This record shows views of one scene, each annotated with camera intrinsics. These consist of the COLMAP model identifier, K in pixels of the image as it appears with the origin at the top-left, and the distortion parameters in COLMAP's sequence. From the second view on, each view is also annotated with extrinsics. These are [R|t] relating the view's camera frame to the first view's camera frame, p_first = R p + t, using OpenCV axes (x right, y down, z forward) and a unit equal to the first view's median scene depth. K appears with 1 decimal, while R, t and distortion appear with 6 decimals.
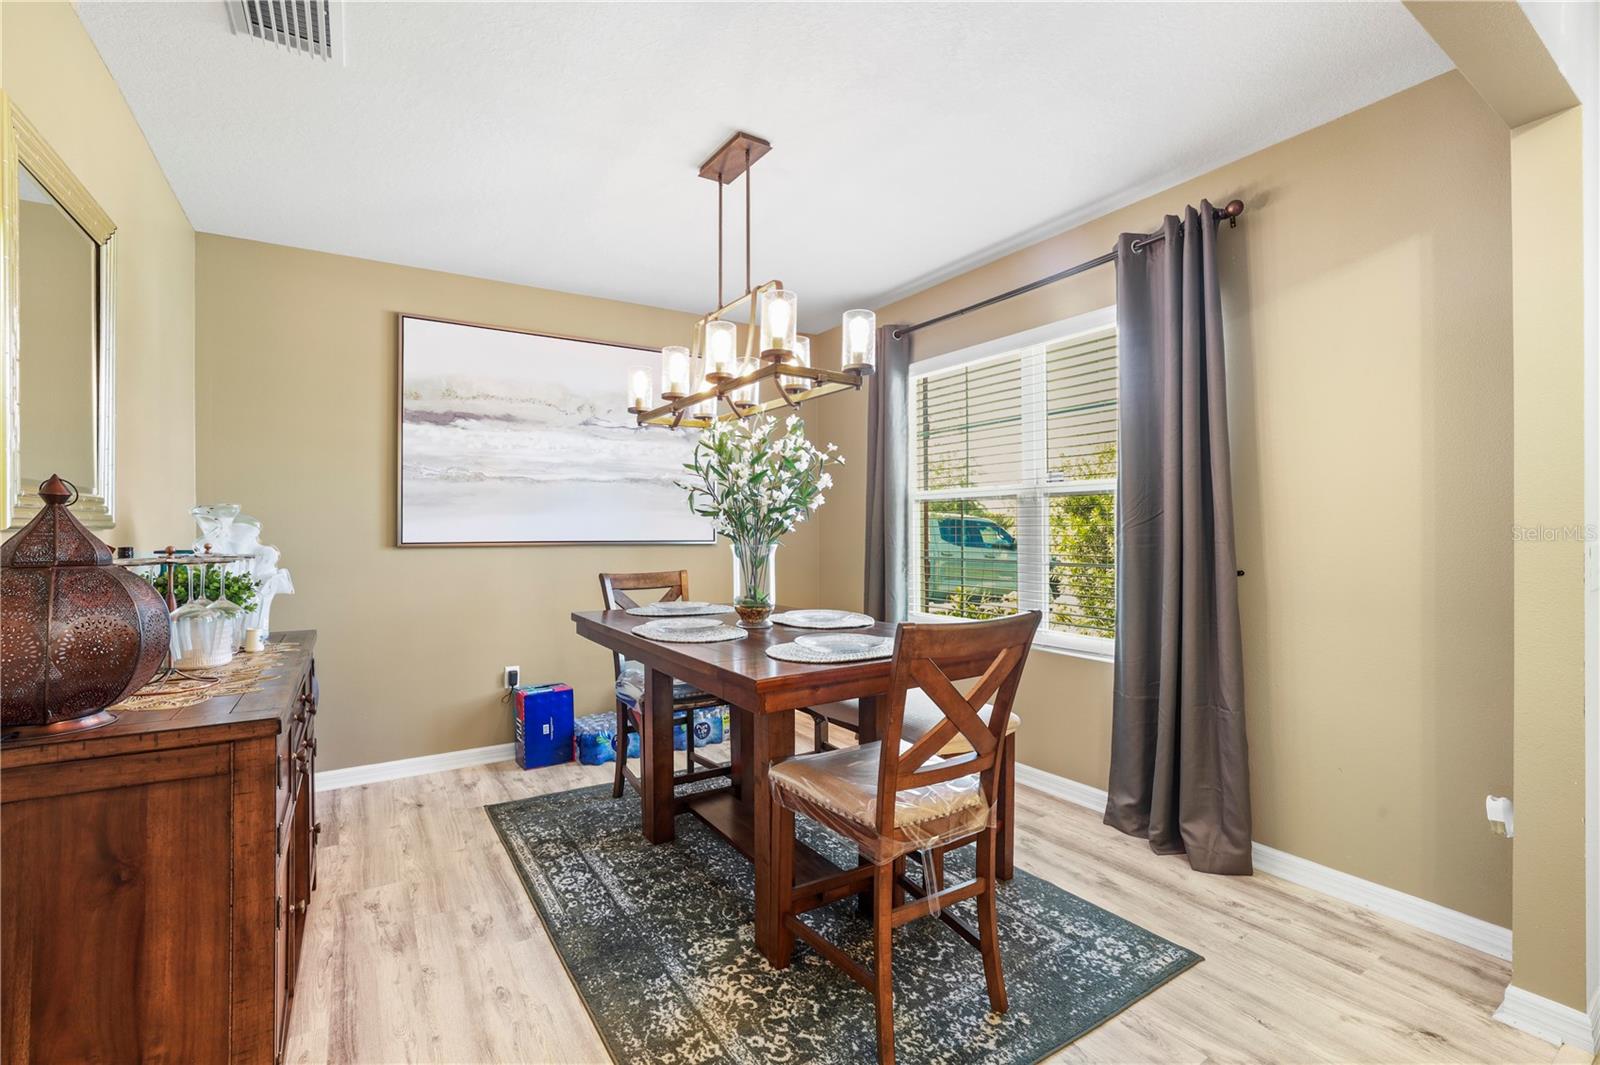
lens RADIAL K [[689.3, 0, 799.6], [0, 689.3, 533.8], [0, 0, 1]] dist [-0.042474, 0.014210]
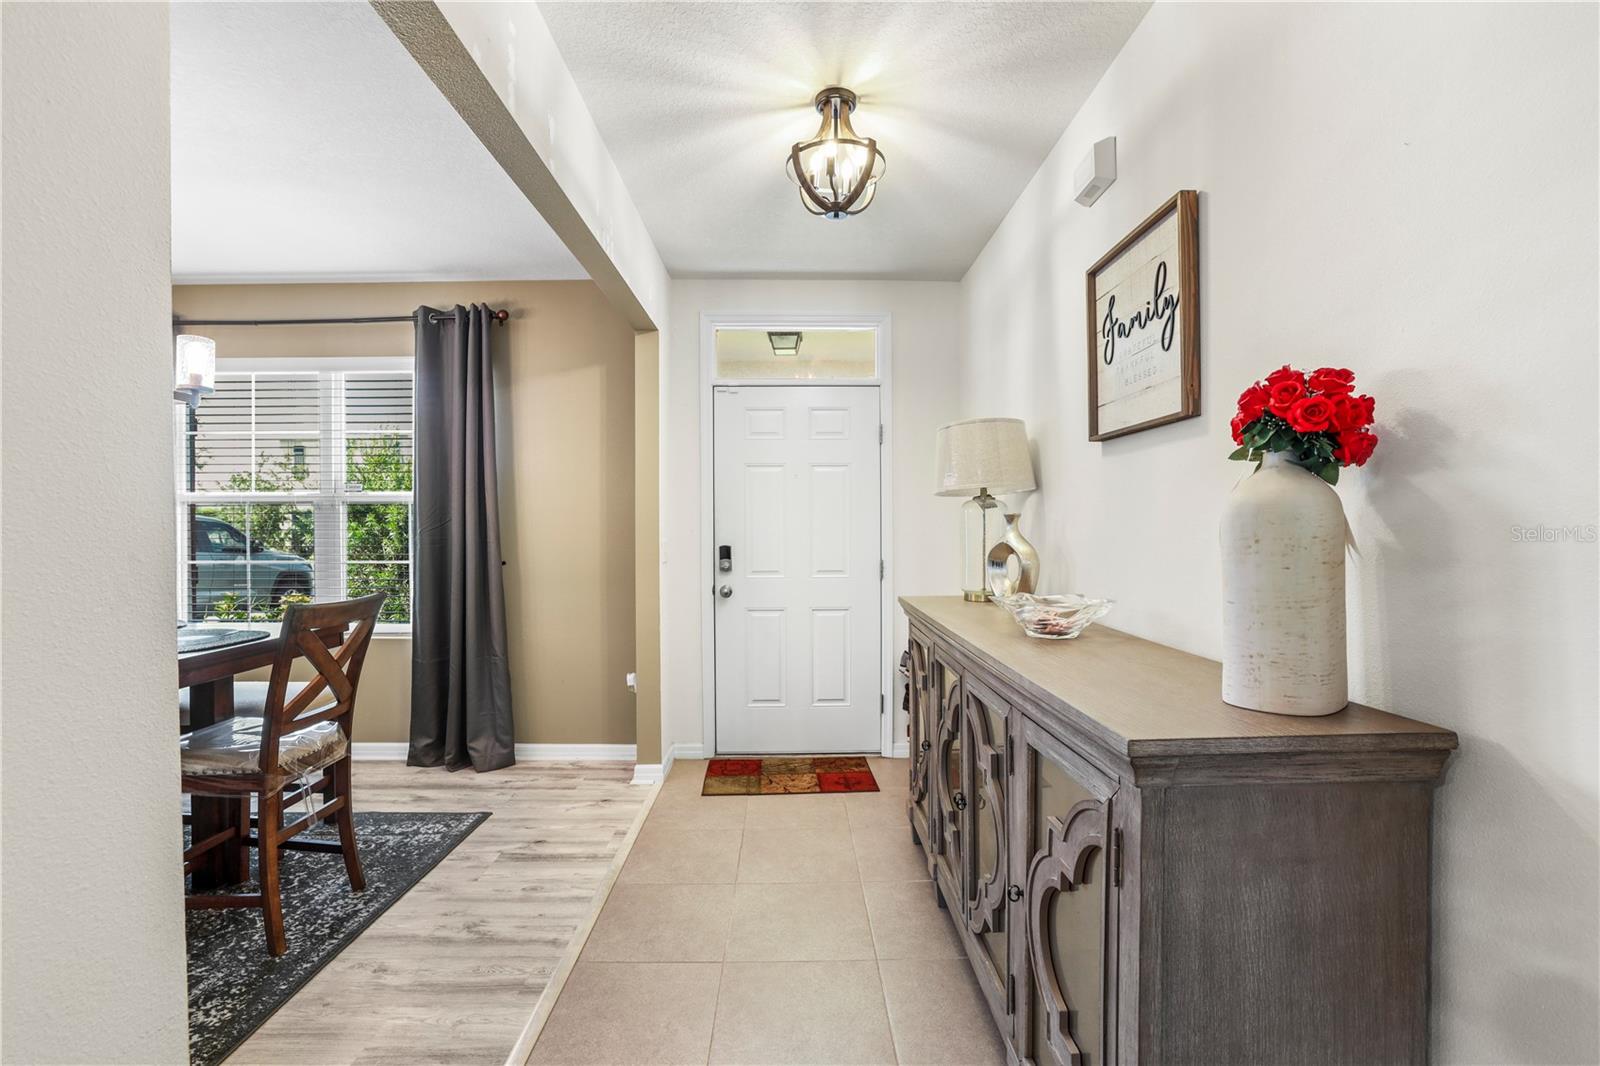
lens RADIAL K [[689.3, 0, 795.8], [0, 689.3, 528.0], [0, 0, 1]] dist [-0.042474, 0.014210]
pose [[0.532449, 0.005029, 0.846447, -0.307125], [0.004535, 0.999951, -0.008794, -0.002434], [-0.846450, 0.008521, 0.532400, -0.371542]]
